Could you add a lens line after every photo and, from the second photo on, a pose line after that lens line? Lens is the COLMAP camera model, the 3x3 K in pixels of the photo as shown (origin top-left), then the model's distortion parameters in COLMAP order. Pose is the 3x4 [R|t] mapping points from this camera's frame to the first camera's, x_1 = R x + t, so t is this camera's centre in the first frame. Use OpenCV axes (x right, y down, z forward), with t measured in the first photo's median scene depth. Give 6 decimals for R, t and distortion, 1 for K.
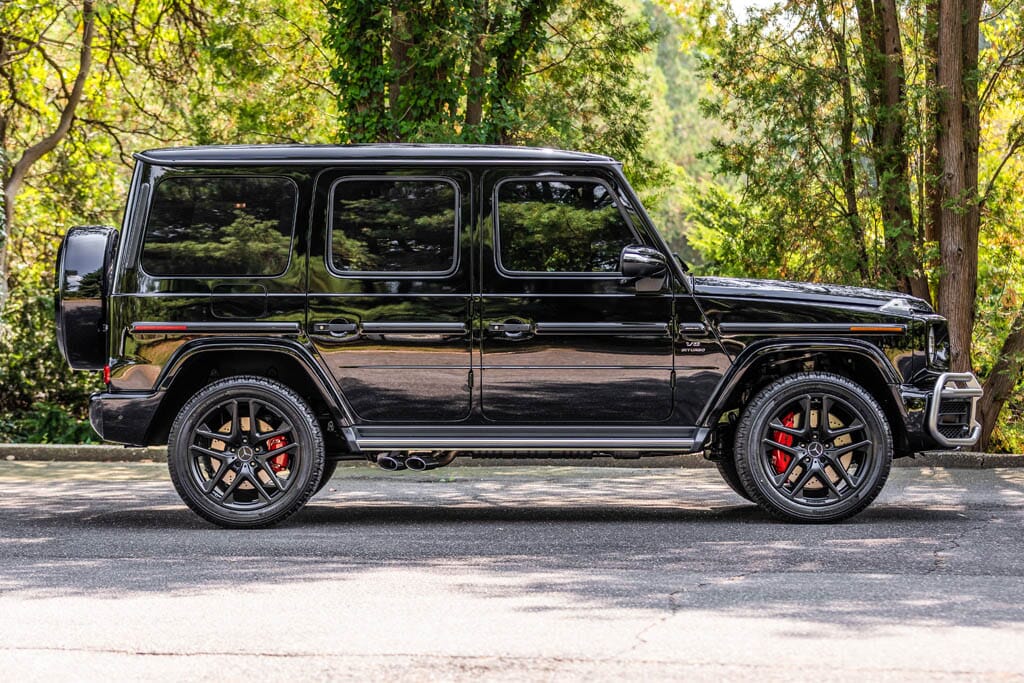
lens RADIAL K [[2470.3, 0, 509.7], [0, 2470.3, 313.0], [0, 0, 1]] dist [-0.023117, 0.000000]
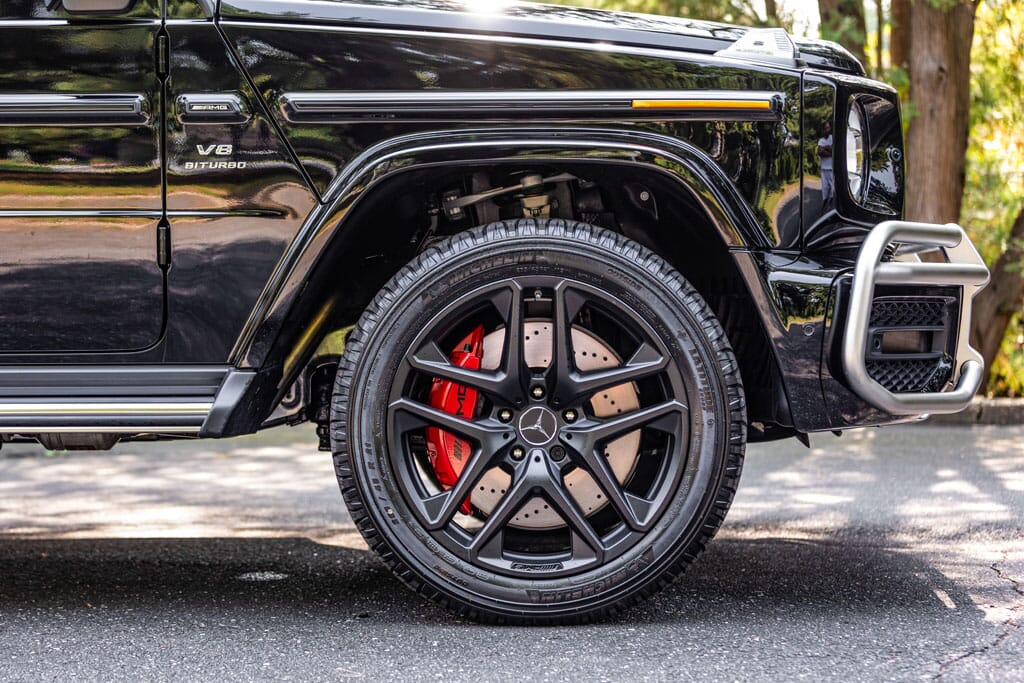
lens RADIAL K [[2011.0, 0, 510.0], [0, 2011.0, 343.1], [0, 0, 1]] dist [0.103840, 0.000000]
pose [[0.999411, -0.007717, -0.033436, 0.129378], [0.009322, 0.998799, 0.048107, 0.027799], [0.033025, -0.048391, 0.998282, 0.692366]]
